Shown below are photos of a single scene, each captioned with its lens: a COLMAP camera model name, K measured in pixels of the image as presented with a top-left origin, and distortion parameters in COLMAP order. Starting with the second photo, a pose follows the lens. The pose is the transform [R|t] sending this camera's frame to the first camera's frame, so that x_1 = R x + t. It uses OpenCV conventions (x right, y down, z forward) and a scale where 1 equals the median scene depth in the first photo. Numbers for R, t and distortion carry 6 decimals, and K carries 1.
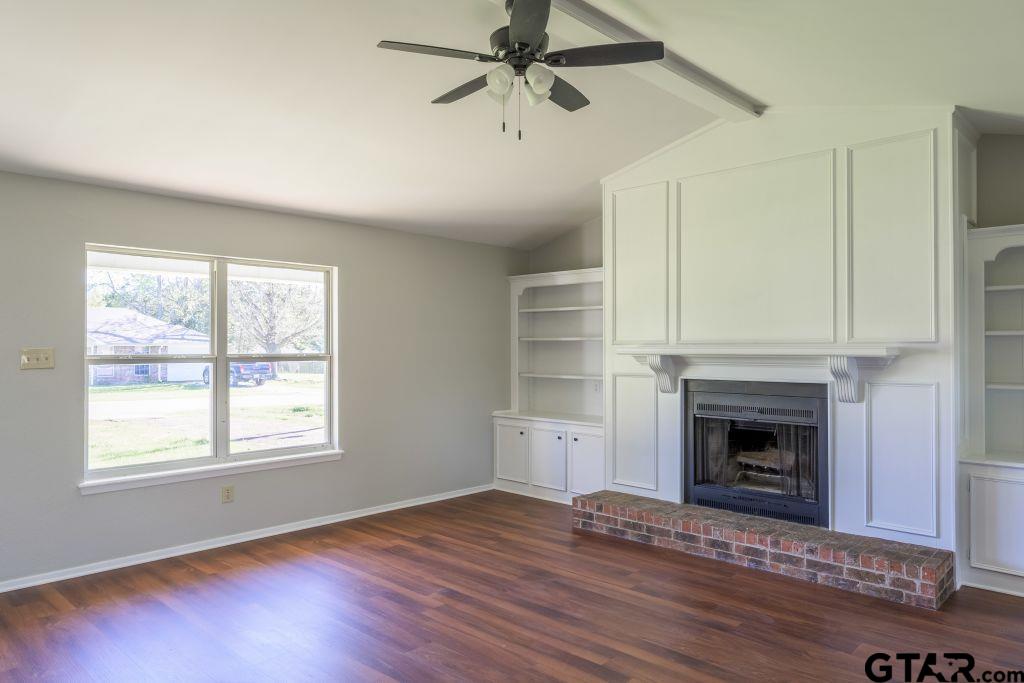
lens RADIAL K [[688.5, 0, 512.0], [0, 688.5, 341.5], [0, 0, 1]] dist [-0.003294, -0.000461]
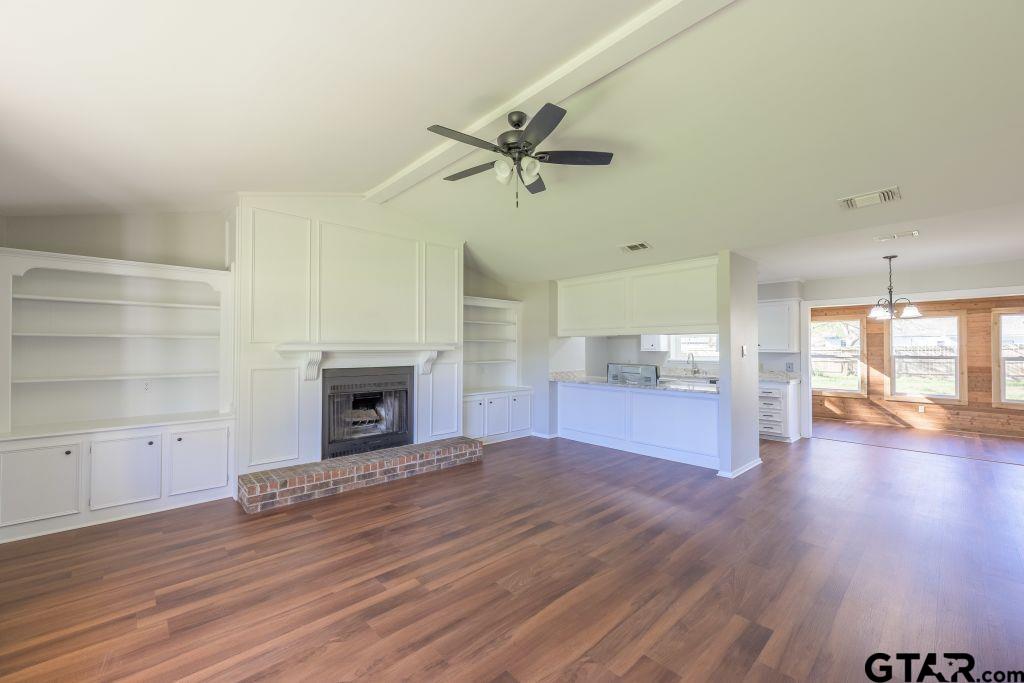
lens RADIAL K [[408.5, 0, 510.7], [0, 408.5, 344.4], [0, 0, 1]] dist [0.001455, 0.000357]
pose [[0.062305, 0.002173, 0.998055, -0.602775], [-0.014774, 0.999890, -0.001254, 0.001844], [-0.997948, -0.014667, 0.062330, 0.652909]]
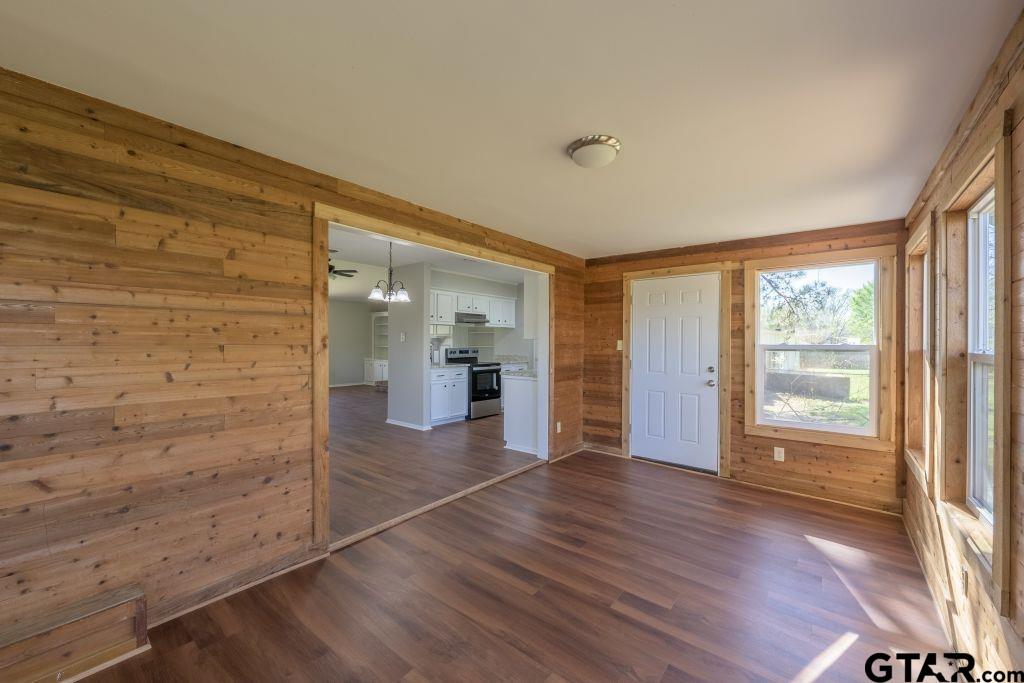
lens RADIAL K [[408.5, 0, 510.7], [0, 408.5, 344.4], [0, 0, 1]] dist [0.001455, 0.000357]
pose [[0.995816, -0.002703, 0.091346, 0.638868], [0.000637, 0.999744, 0.022637, 0.002737], [-0.091384, -0.022484, 0.995562, -1.187368]]
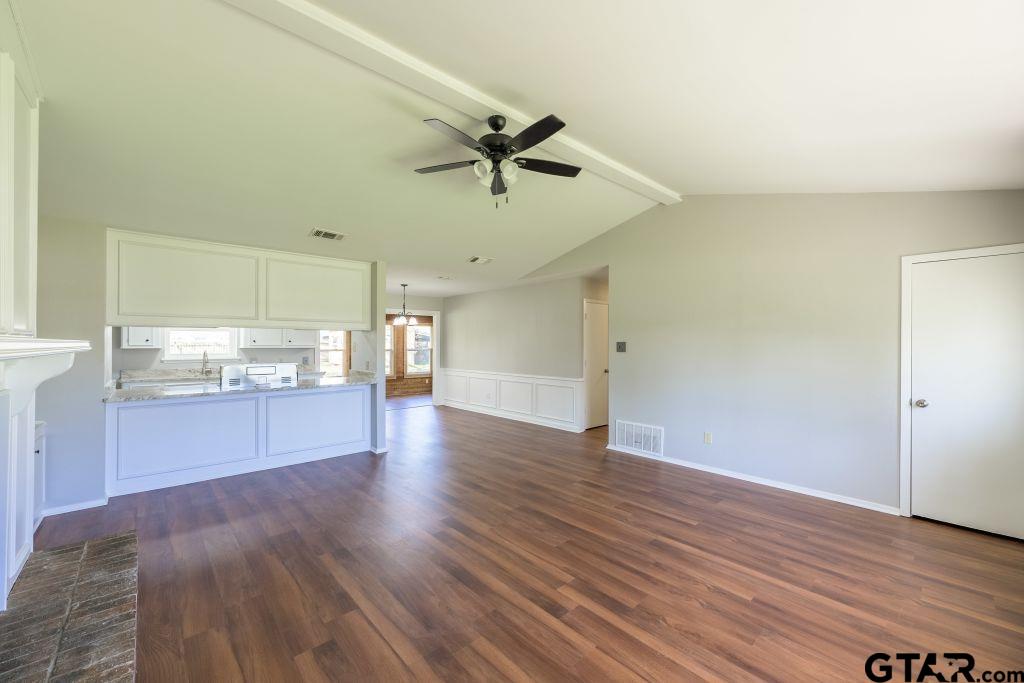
lens RADIAL K [[408.5, 0, 510.7], [0, 408.5, 344.4], [0, 0, 1]] dist [0.001455, 0.000357]
pose [[-0.996988, -0.006273, 0.077298, -0.060611], [-0.007335, 0.999883, -0.013451, 0.015851], [-0.077204, -0.013977, -0.996917, 1.310759]]
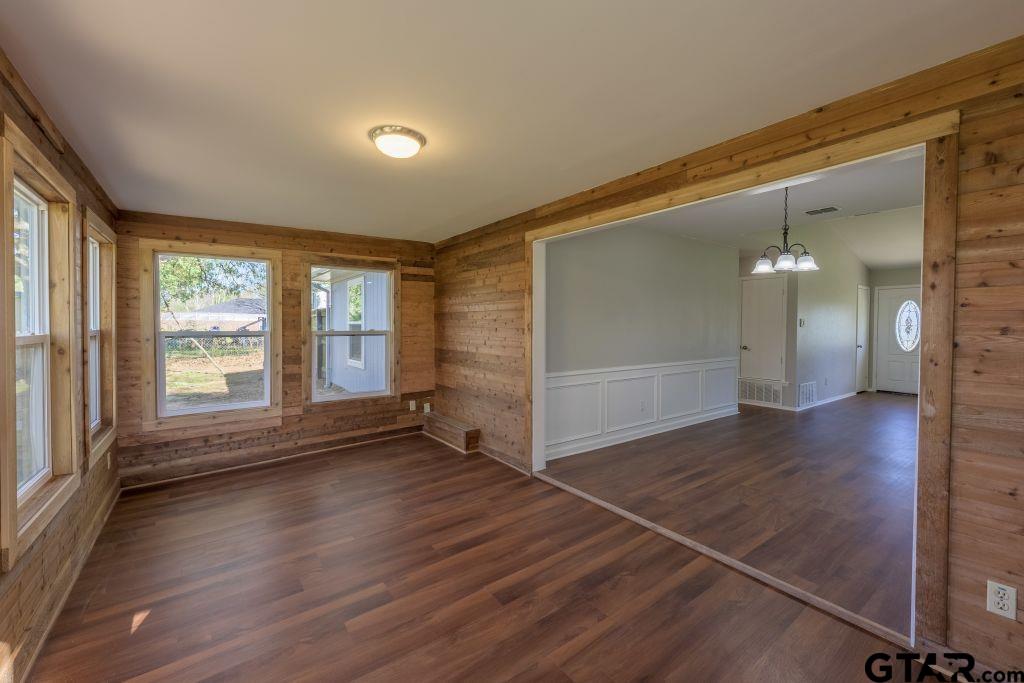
lens RADIAL K [[415.4, 0, 512.0], [0, 415.4, 335.2], [0, 0, 1]] dist [-0.001225, -0.000023]
pose [[-0.172516, 0.017054, -0.984859, 1.215845], [0.007990, 0.999841, 0.015914, 0.014563], [0.984974, -0.005124, -0.172624, -0.537647]]
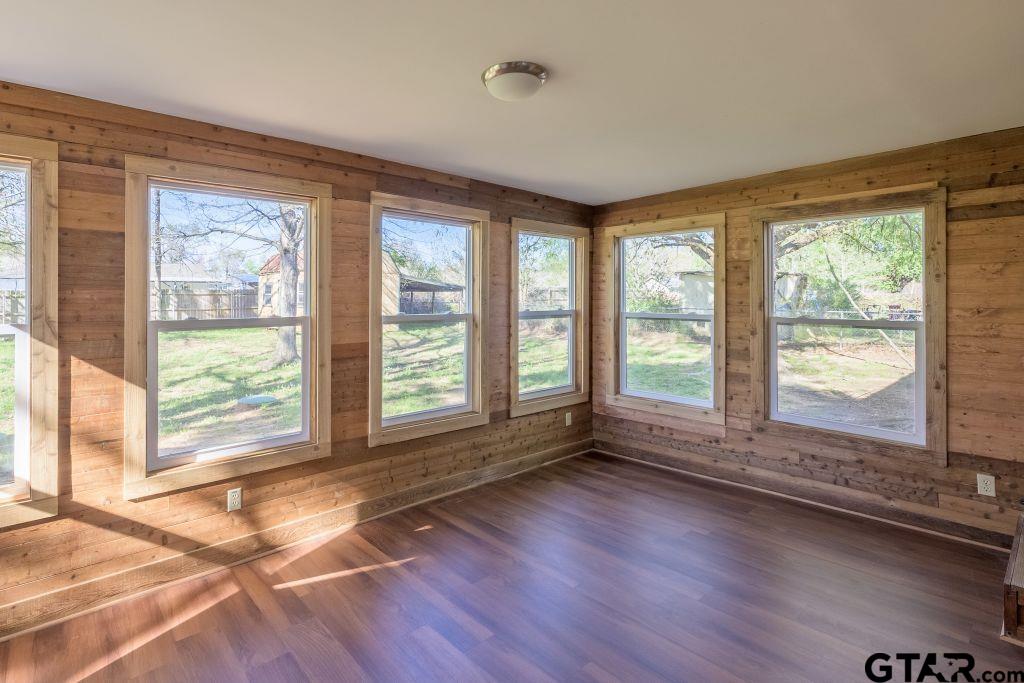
lens RADIAL K [[501.3, 0, 459.7], [0, 501.3, 289.3], [0, 0, 1]] dist [-0.000502, 0.000490]
pose [[-0.993455, -0.007741, 0.113963, 0.767072], [-0.010594, 0.999645, -0.024451, -0.002794], [-0.113733, -0.025498, -0.993184, -0.299170]]
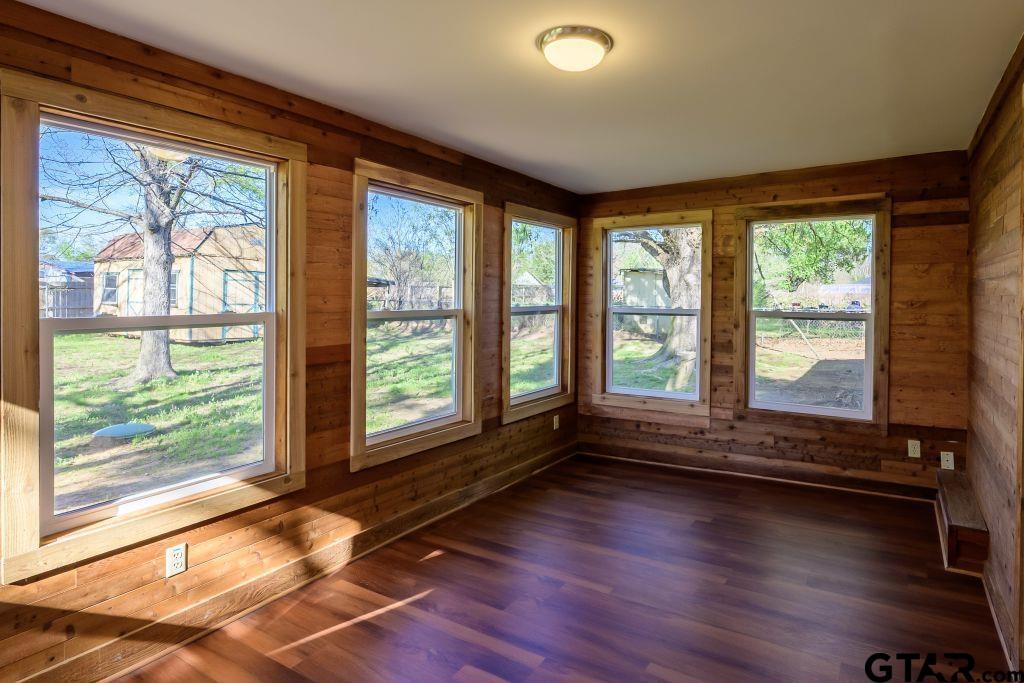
lens RADIAL K [[555.3, 0, 573.0], [0, 555.3, 296.7], [0, 0, 1]] dist [-0.000511, 0.000608]
pose [[-0.972567, -0.012927, -0.232264, 0.873765], [-0.010953, 0.999892, -0.009788, 0.004964], [0.232366, -0.006975, -0.972603, -0.309411]]
